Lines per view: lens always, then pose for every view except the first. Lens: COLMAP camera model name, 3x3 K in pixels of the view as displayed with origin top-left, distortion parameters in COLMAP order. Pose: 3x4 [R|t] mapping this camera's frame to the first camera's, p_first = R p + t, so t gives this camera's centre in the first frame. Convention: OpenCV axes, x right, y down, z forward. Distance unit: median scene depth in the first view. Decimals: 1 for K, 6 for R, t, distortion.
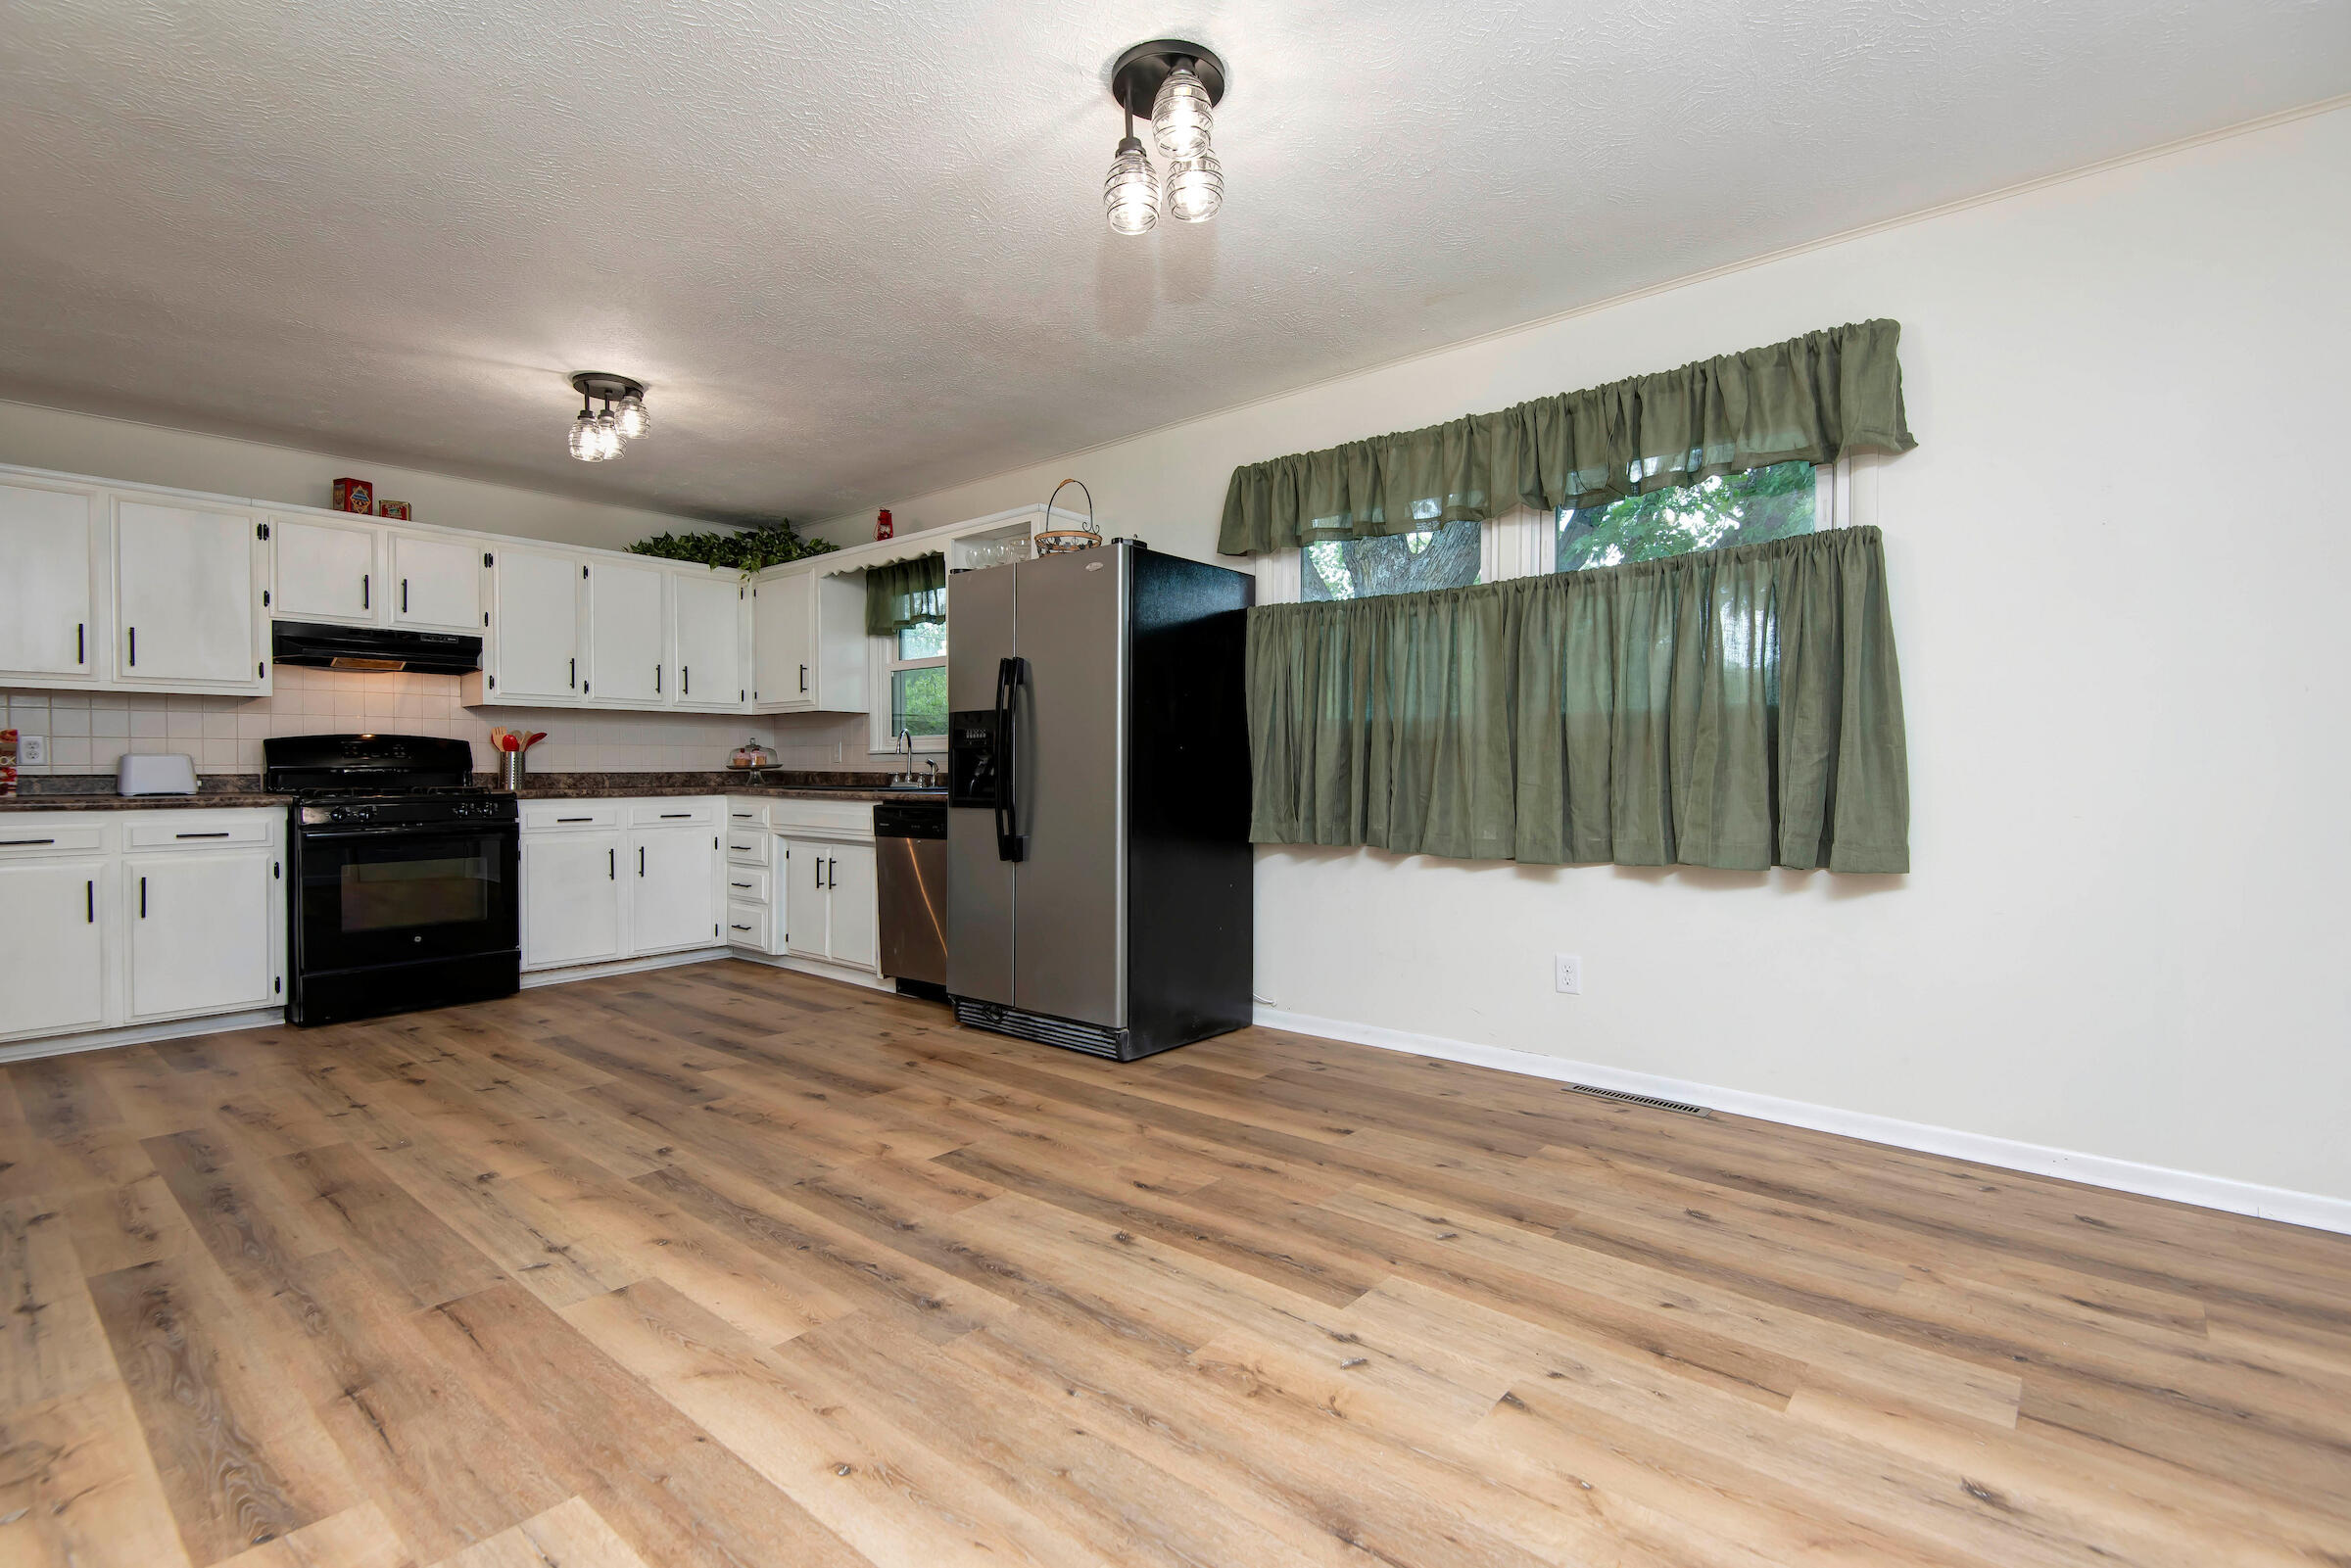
lens RADIAL K [[1102.9, 0, 1175.5], [0, 1102.9, 784.0], [0, 0, 1]] dist [0.066457, -0.043799]
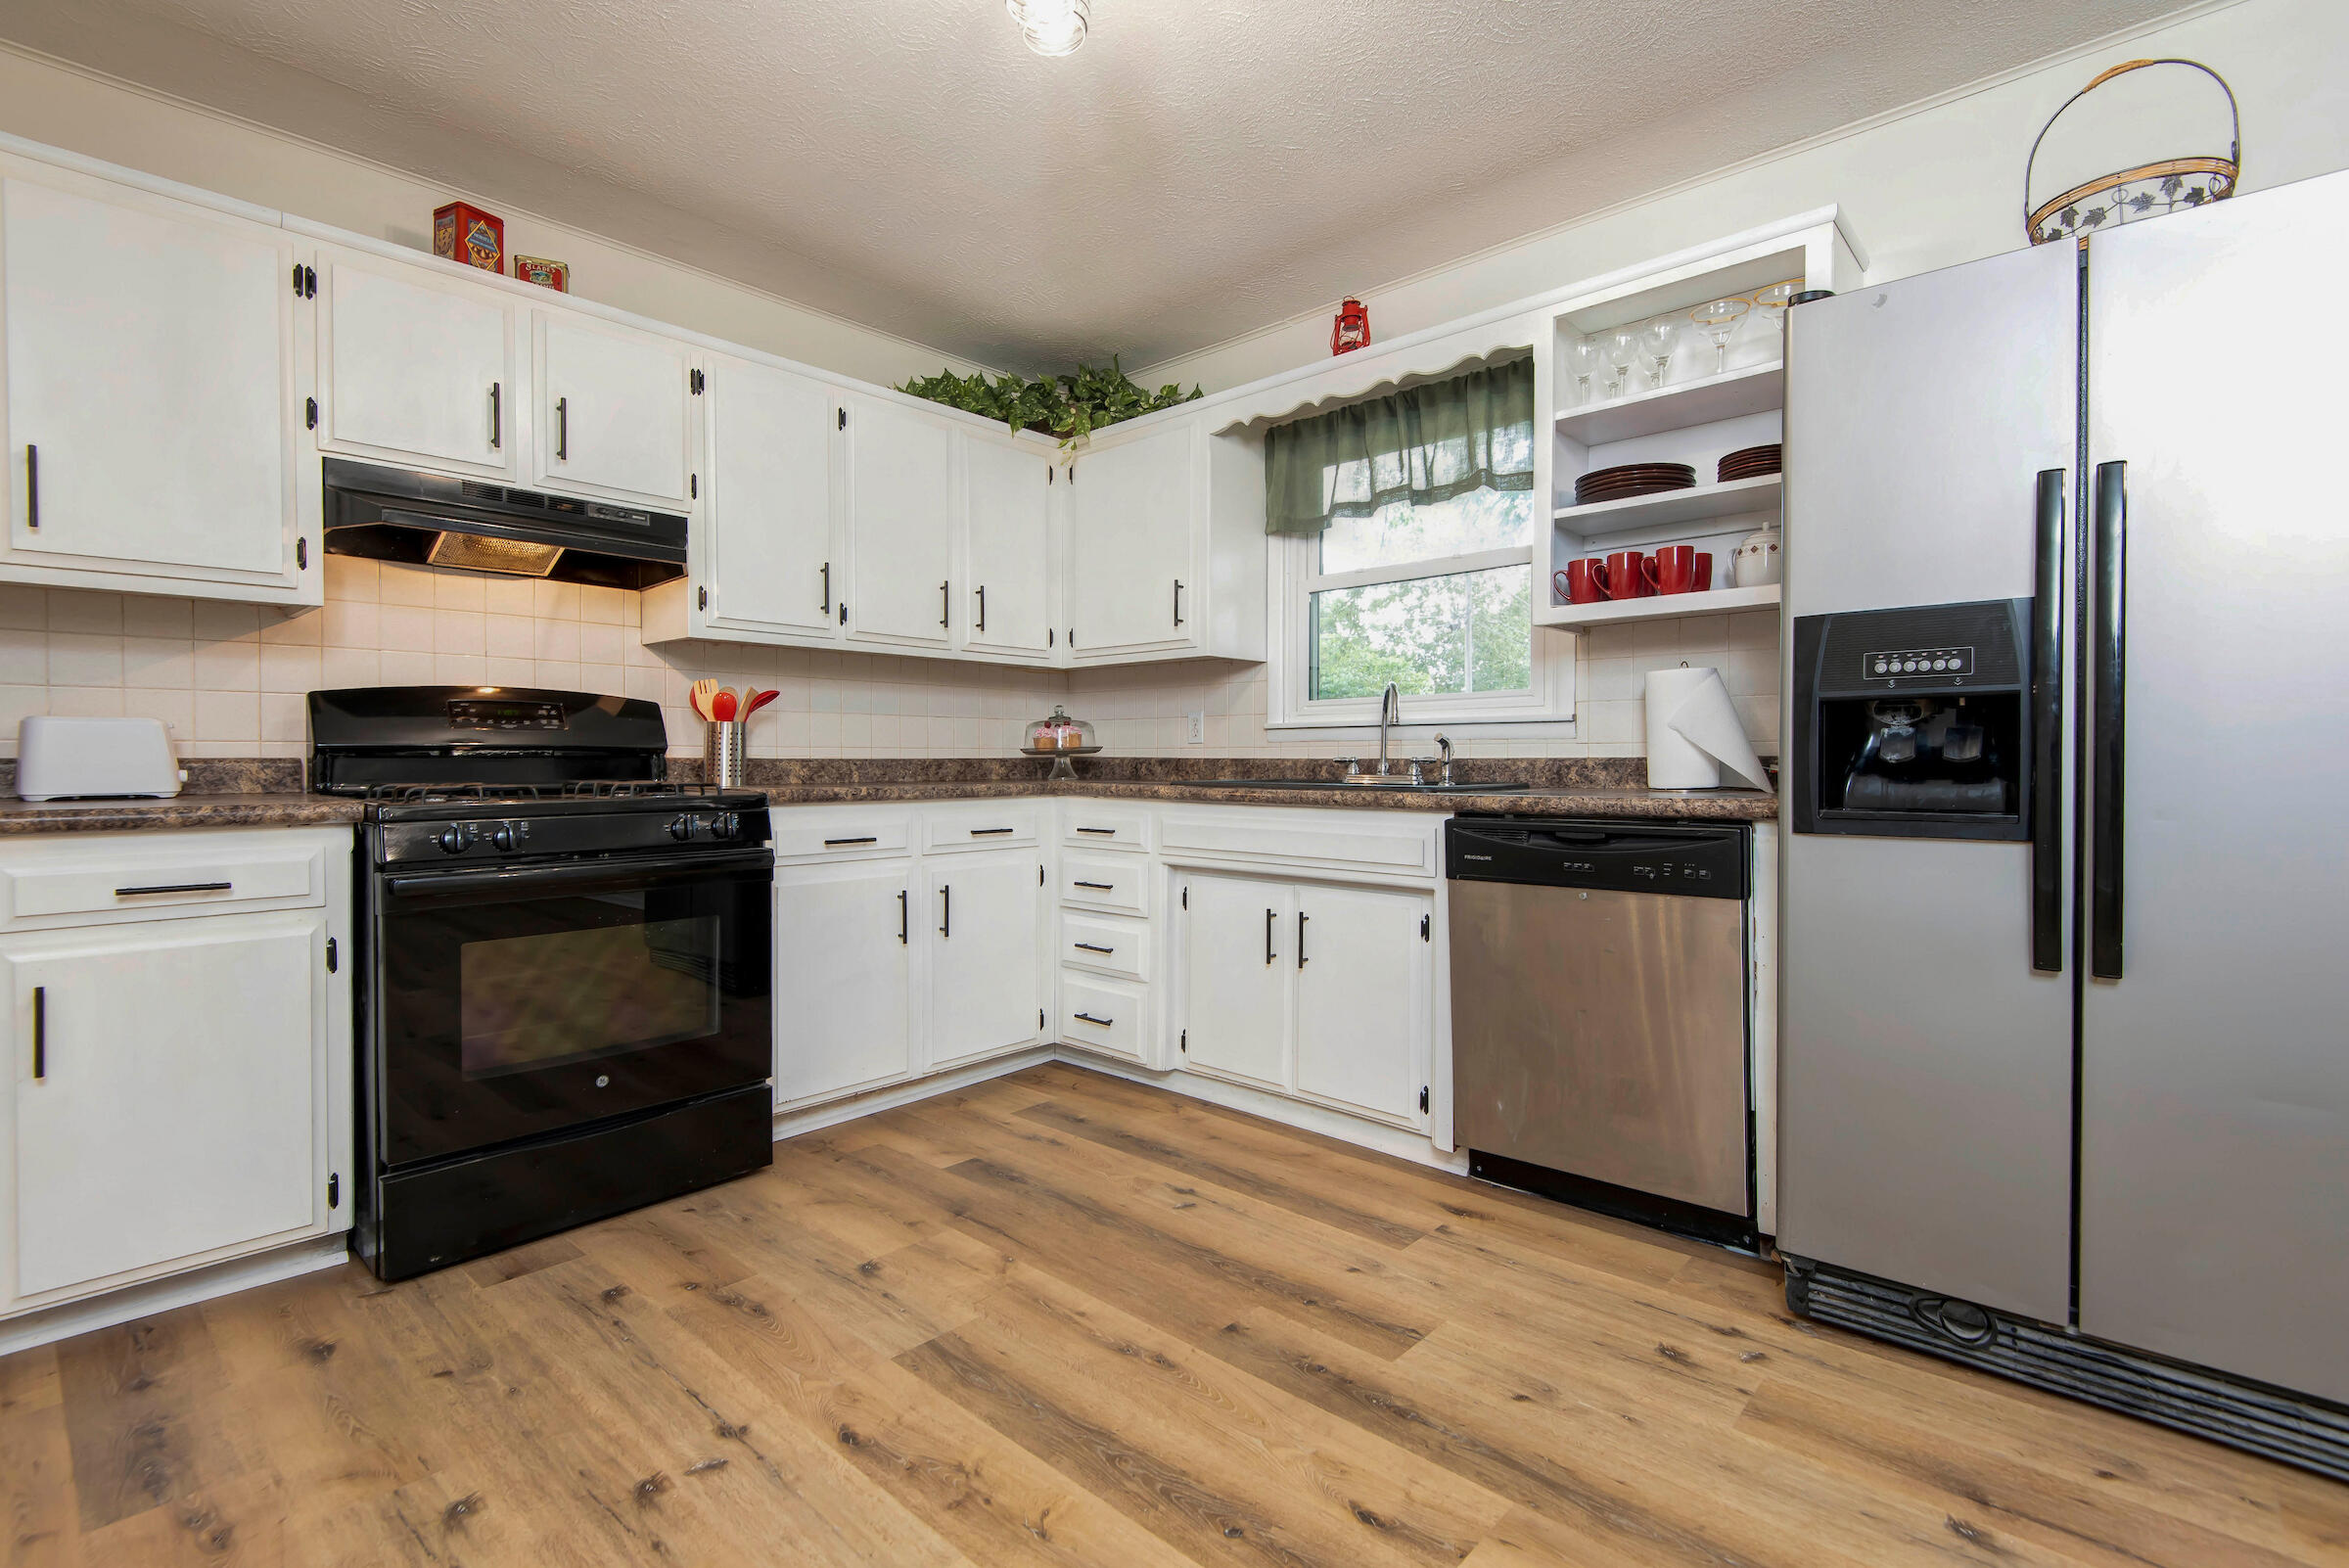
lens RADIAL K [[1074.4, 0, 1177.0], [0, 1074.4, 787.3], [0, 0, 1]] dist [0.032992, -0.025450]
pose [[0.999795, 0.001290, -0.020204, -0.357009], [-0.001075, 0.999942, 0.010676, -0.001087], [0.020217, -0.010652, 0.999739, 0.457010]]
